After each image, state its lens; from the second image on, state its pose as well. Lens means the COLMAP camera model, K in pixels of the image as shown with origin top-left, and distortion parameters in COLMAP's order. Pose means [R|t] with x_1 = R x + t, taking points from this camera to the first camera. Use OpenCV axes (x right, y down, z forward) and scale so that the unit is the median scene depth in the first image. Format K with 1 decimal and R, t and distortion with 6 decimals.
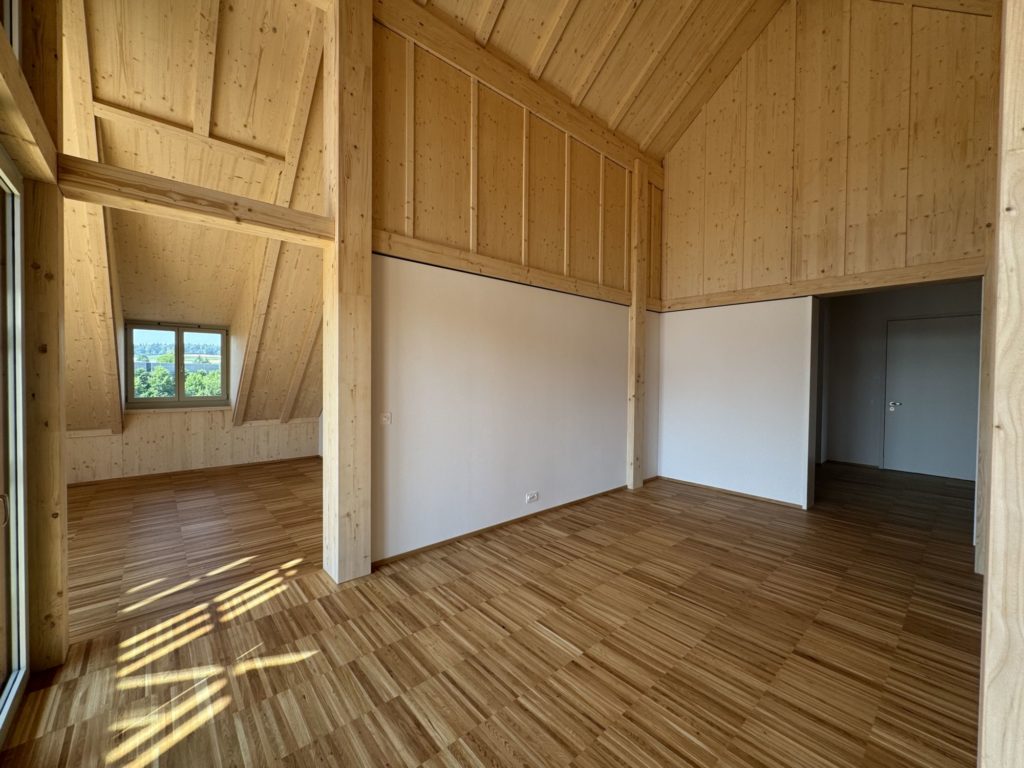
lens RADIAL K [[410.0, 0, 510.0], [0, 410.0, 380.6], [0, 0, 1]] dist [-0.001041, -0.000097]
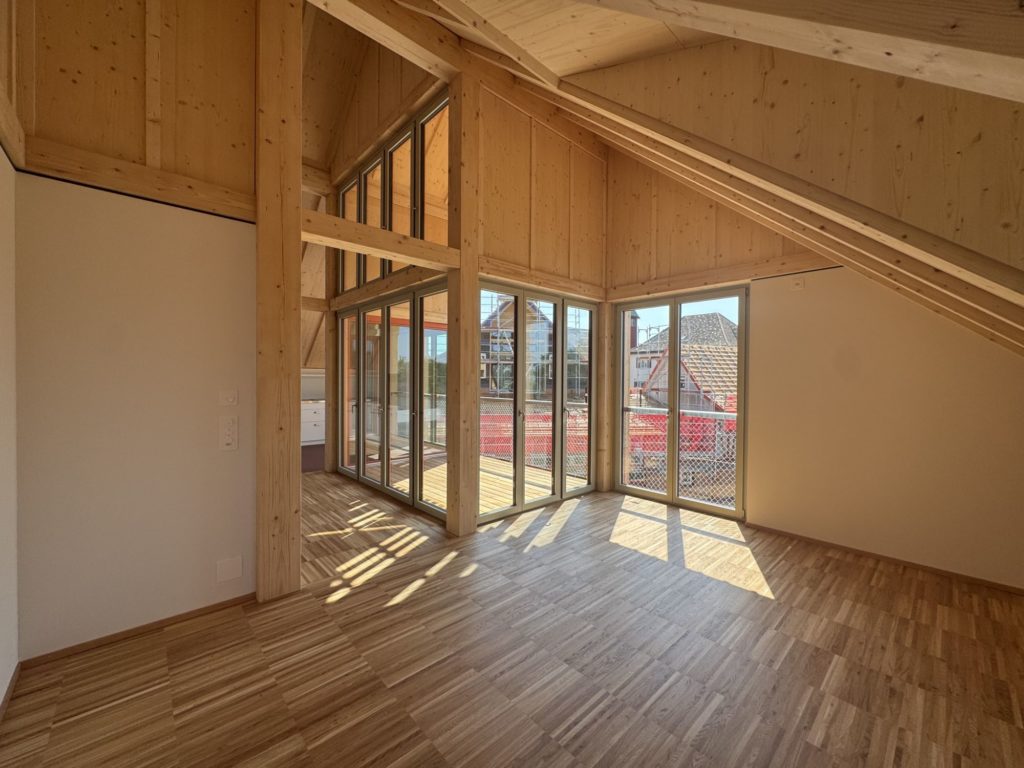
lens RADIAL K [[410.0, 0, 513.0], [0, 410.0, 380.2], [0, 0, 1]] dist [-0.001041, -0.000097]
pose [[-0.999494, -0.008269, -0.030712, -1.073407], [-0.009136, 0.999561, 0.028179, -0.031864], [0.030466, 0.028445, -0.999131, 2.294405]]
